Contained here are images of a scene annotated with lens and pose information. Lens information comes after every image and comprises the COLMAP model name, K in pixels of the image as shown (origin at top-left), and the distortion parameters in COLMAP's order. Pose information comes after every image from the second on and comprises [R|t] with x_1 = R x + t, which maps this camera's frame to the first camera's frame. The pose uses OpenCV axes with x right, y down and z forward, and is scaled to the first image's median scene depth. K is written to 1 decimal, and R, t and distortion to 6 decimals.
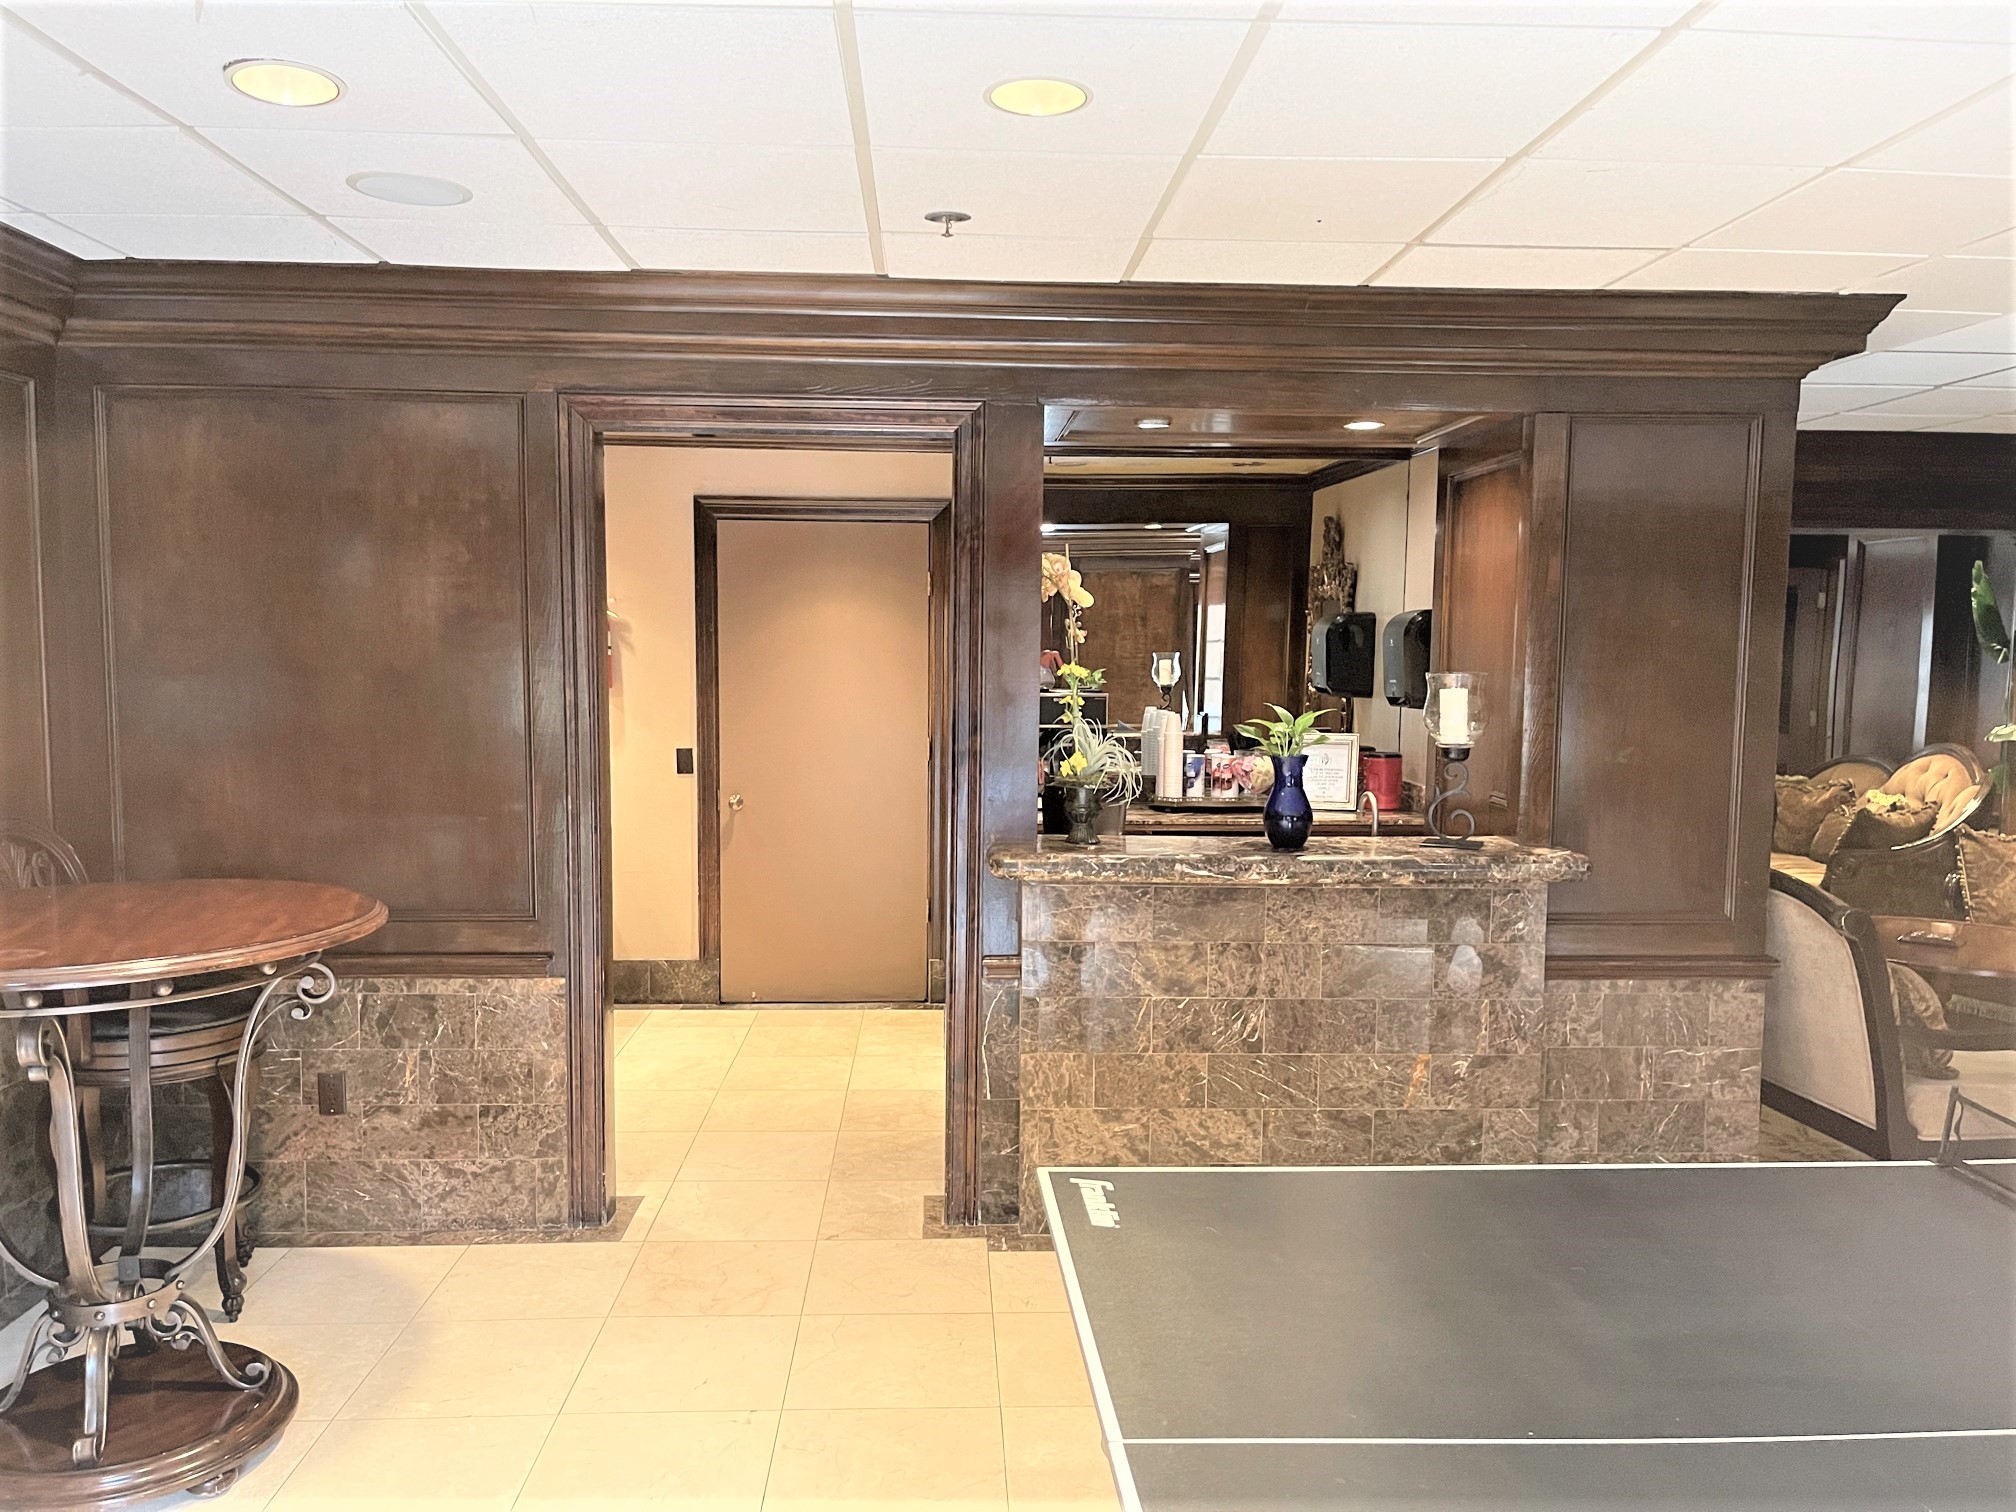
lens RADIAL K [[1525.7, 0, 1006.9], [0, 1525.7, 758.8], [0, 0, 1]] dist [-0.009810, -0.024866]
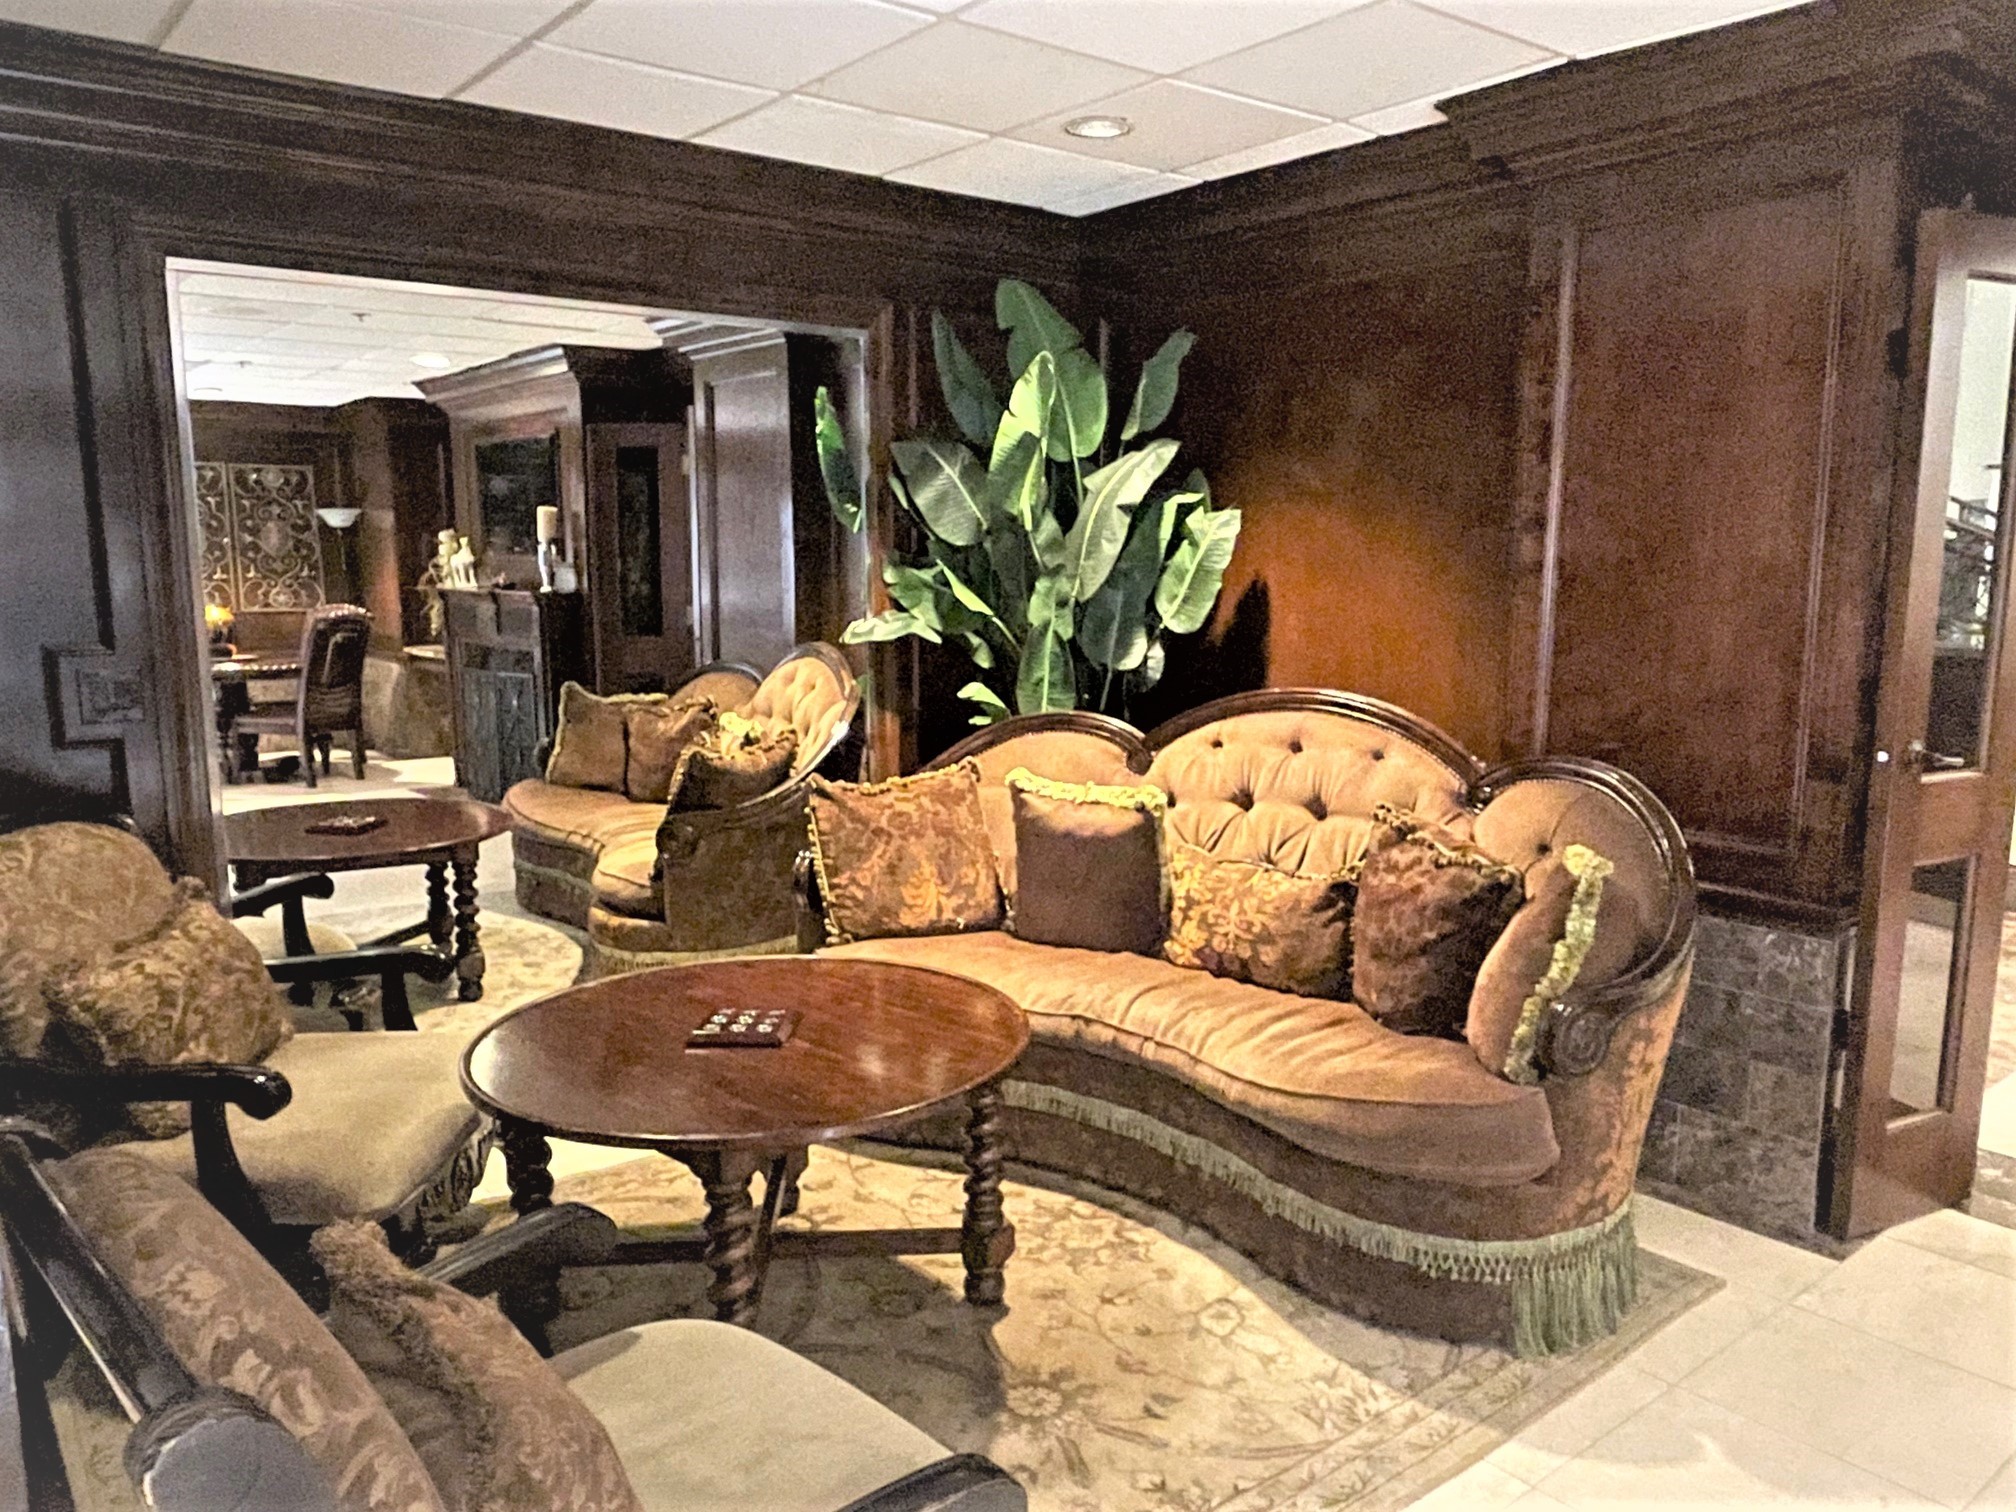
lens RADIAL K [[1437.9, 0, 1005.2], [0, 1437.9, 755.1], [0, 0, 1]] dist [-0.001022, -0.000025]
pose [[0.804235, -0.112176, 0.583629, 0.298933], [0.070589, 0.993104, 0.093608, -0.016096], [-0.590104, -0.034085, 0.806607, 0.398324]]
